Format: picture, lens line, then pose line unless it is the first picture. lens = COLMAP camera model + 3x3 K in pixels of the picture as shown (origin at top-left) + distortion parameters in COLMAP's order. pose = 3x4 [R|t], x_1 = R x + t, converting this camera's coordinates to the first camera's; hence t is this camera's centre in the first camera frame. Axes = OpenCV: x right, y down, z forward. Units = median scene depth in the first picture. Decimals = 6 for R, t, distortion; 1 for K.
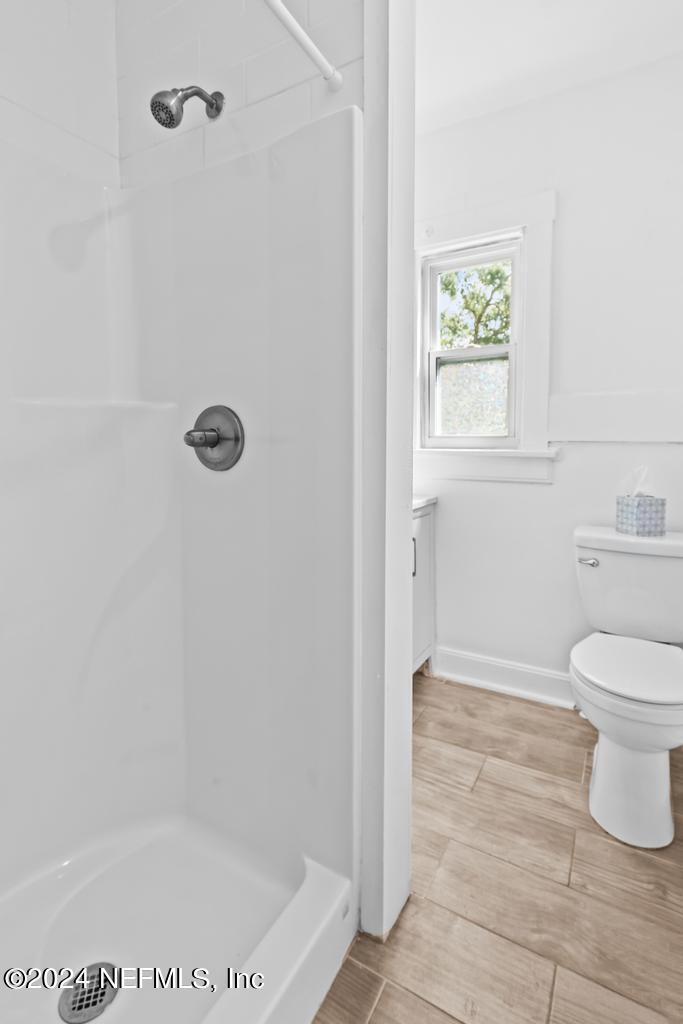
lens RADIAL K [[468.1, 0, 394.7], [0, 468.1, 458.5], [0, 0, 1]] dist [0.005777, -0.002125]
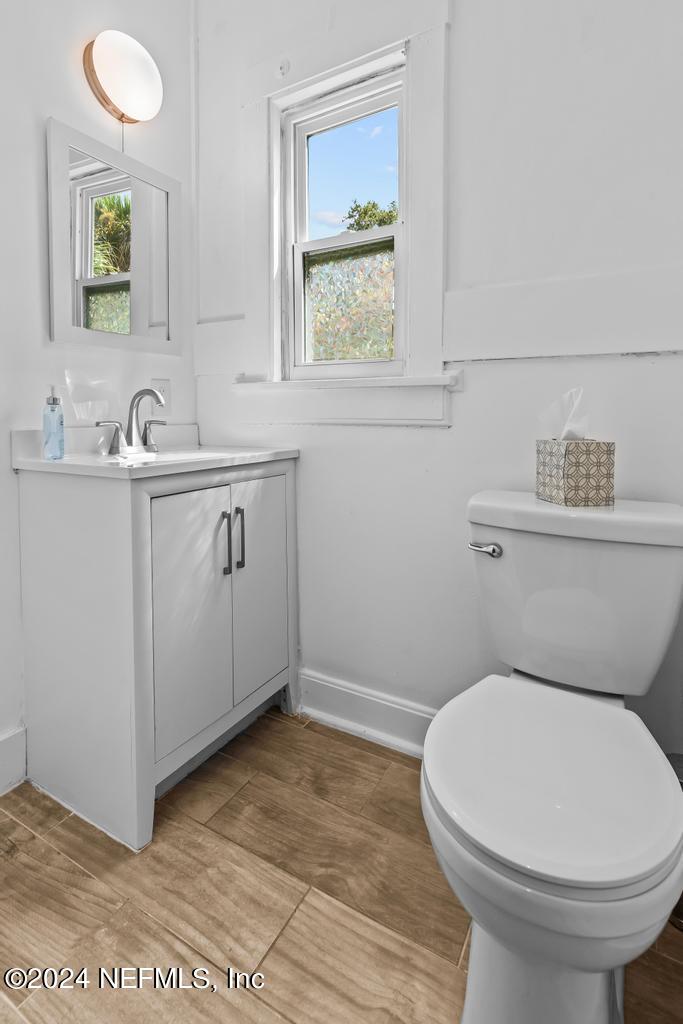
lens RADIAL K [[488.8, 0, 370.7], [0, 488.8, 414.5], [0, 0, 1]] dist [0.008841, 0.000399]
pose [[0.999910, 0.003995, -0.012777, 0.266626], [-0.004425, 0.999418, -0.033821, 0.069476], [0.012635, 0.033875, 0.999346, 0.360867]]
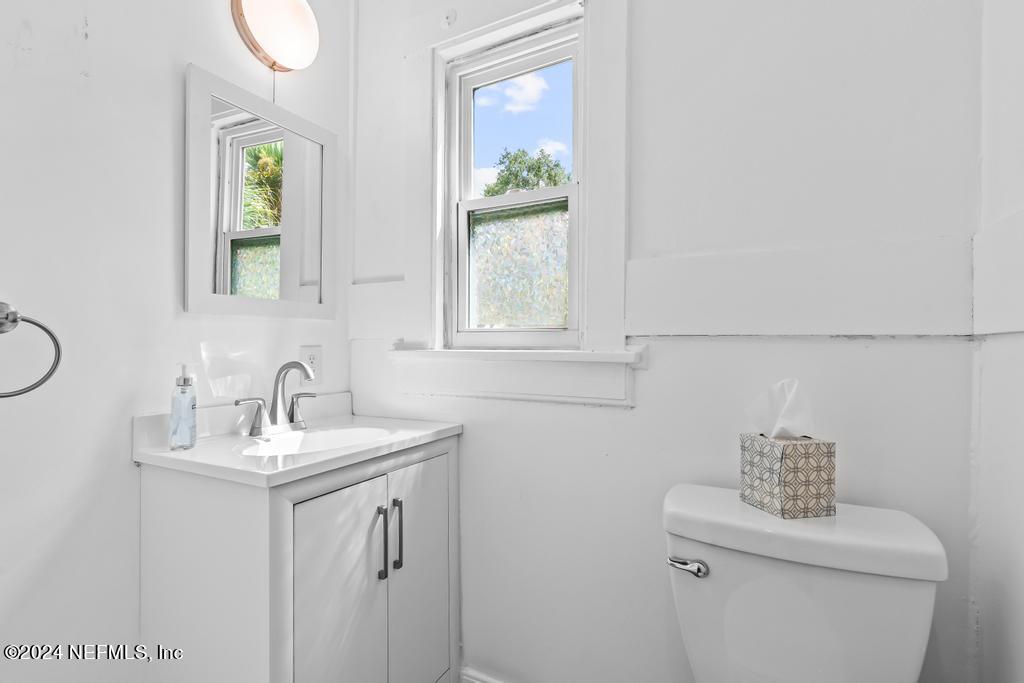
lens RADIAL K [[468.1, 0, 535.7], [0, 468.1, 335.7], [0, 0, 1]] dist [0.005777, -0.002125]
pose [[0.999756, 0.006504, 0.021095, 0.227485], [-0.005092, 0.997786, -0.066305, 0.003884], [-0.021479, 0.066181, 0.997576, 0.464021]]
